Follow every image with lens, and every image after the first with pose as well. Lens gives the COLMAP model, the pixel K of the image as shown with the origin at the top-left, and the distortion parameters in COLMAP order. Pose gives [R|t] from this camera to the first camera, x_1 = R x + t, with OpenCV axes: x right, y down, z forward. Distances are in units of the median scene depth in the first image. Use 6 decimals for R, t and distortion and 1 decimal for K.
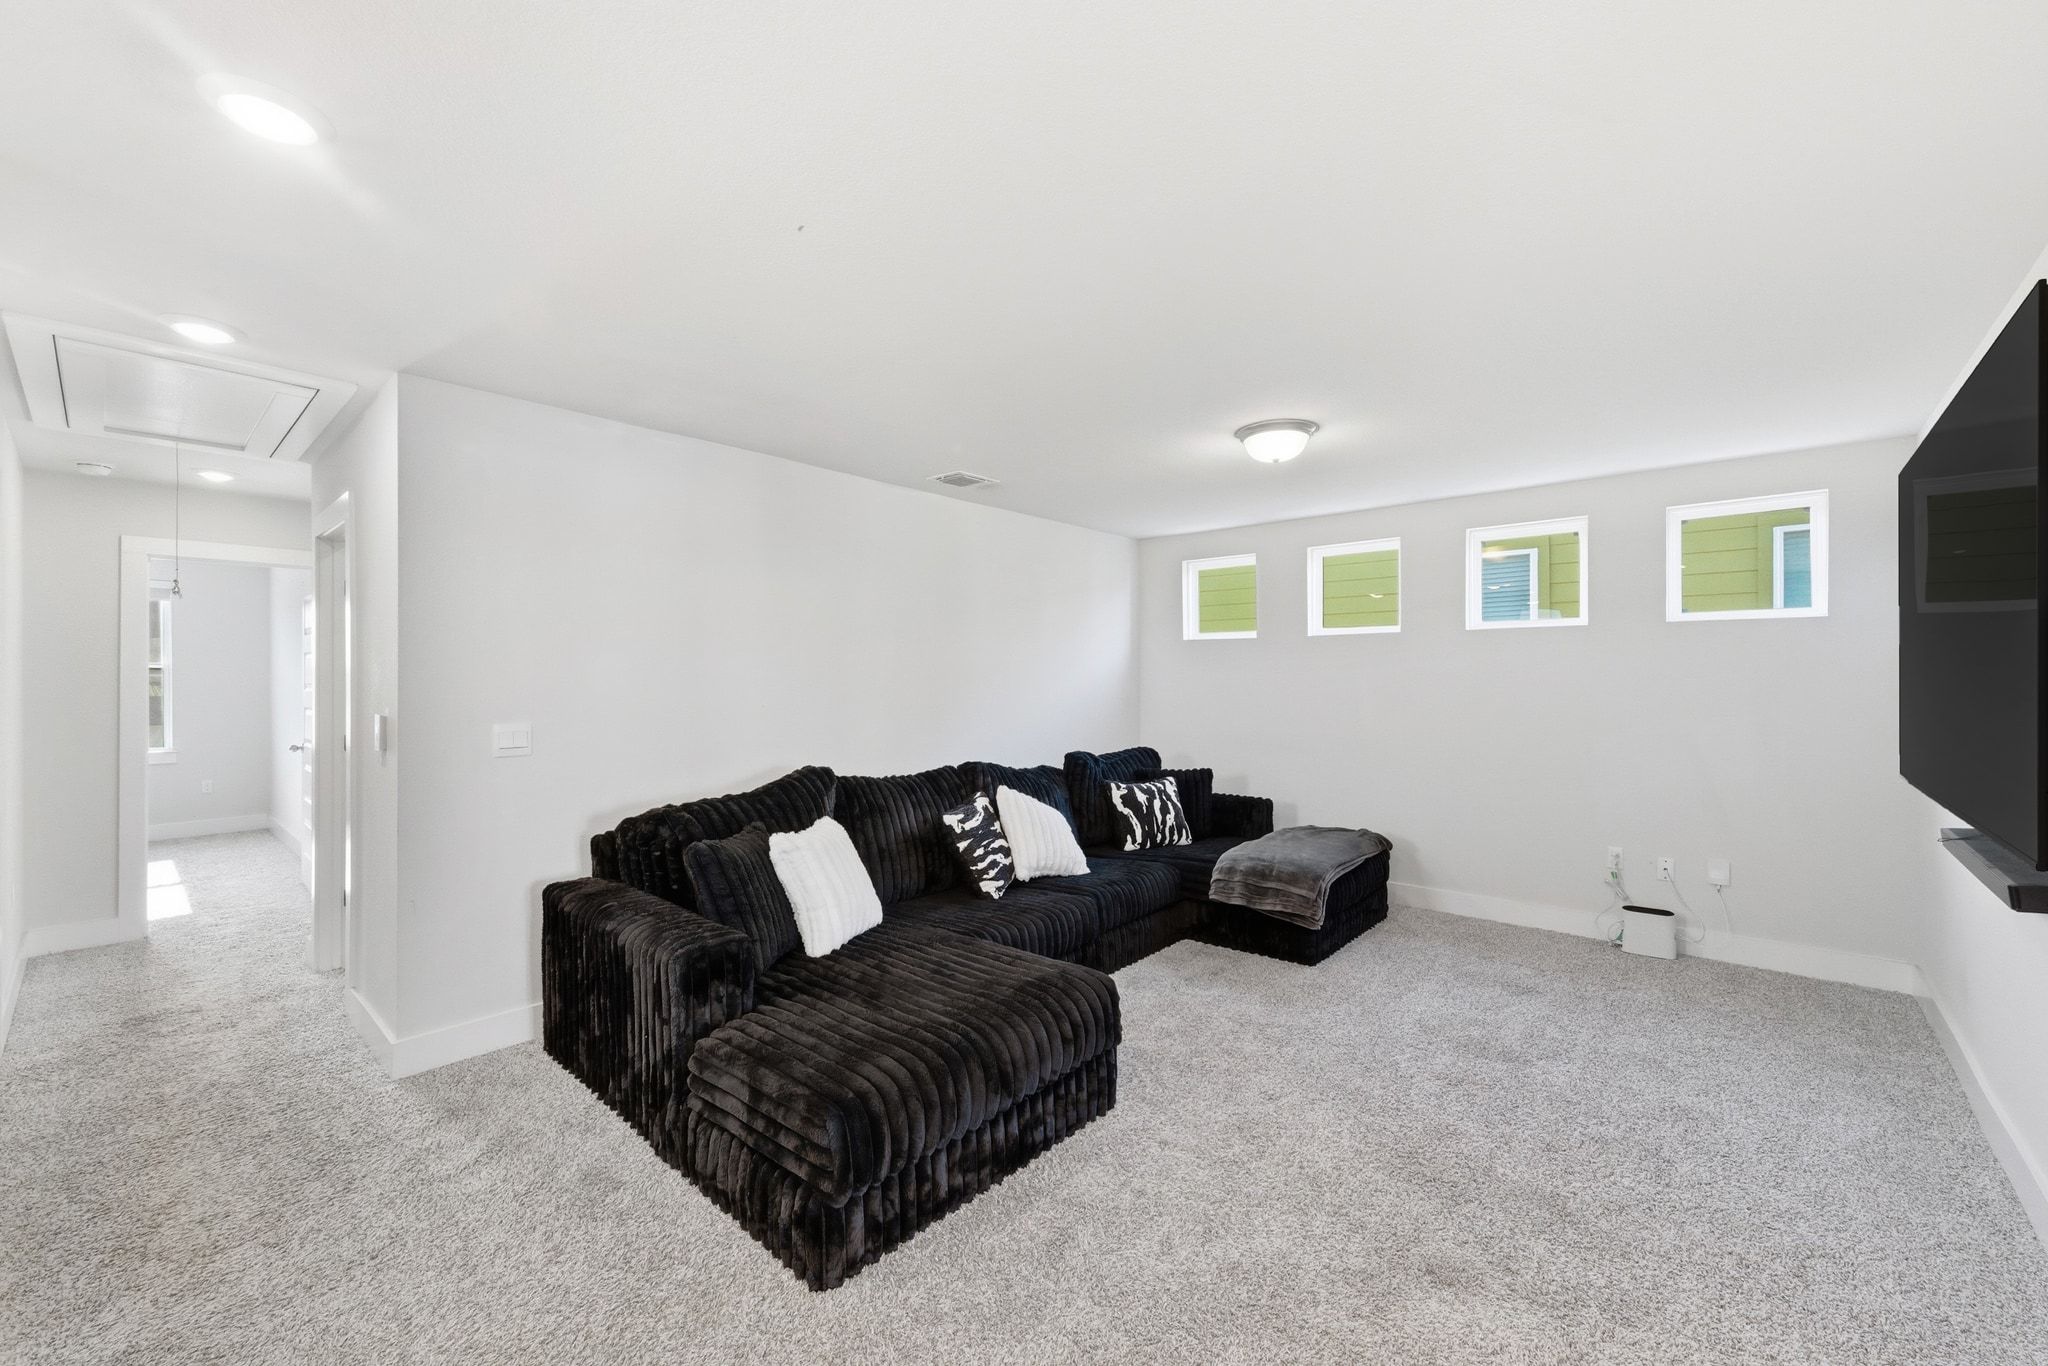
lens RADIAL K [[802.0, 0, 1023.1], [0, 802.0, 680.1], [0, 0, 1]] dist [0.003172, -0.000033]
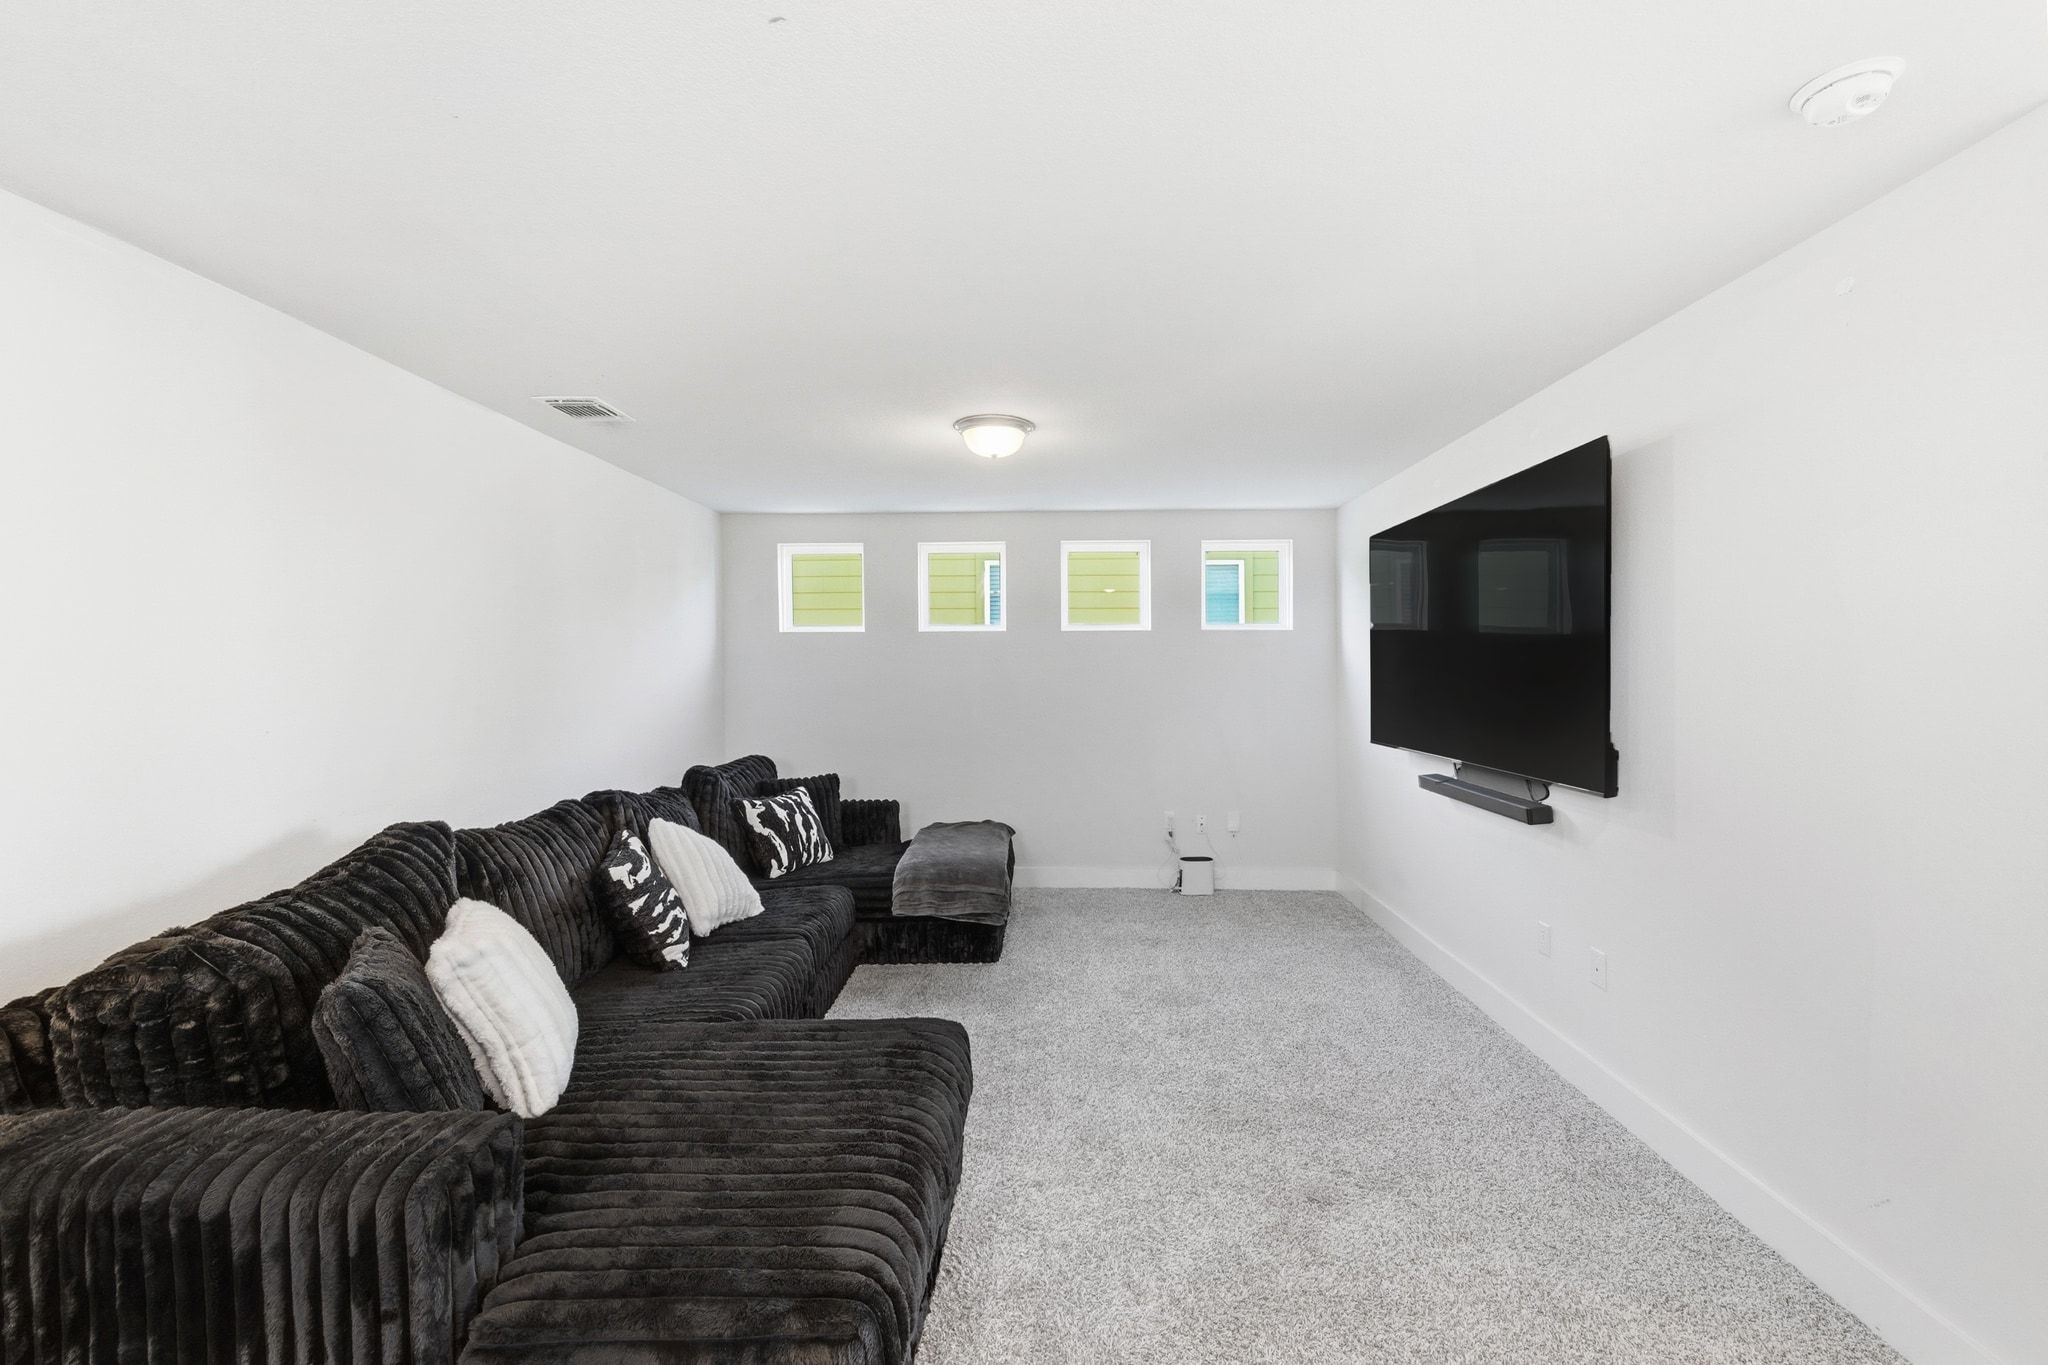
lens RADIAL K [[843.2, 0, 1022.4], [0, 843.2, 677.4], [0, 0, 1]] dist [0.017857, 0.000406]
pose [[0.776484, -0.009938, 0.630059, -0.290135], [0.005899, 0.999946, 0.008502, -0.009525], [-0.630110, -0.002885, 0.776501, 0.165627]]
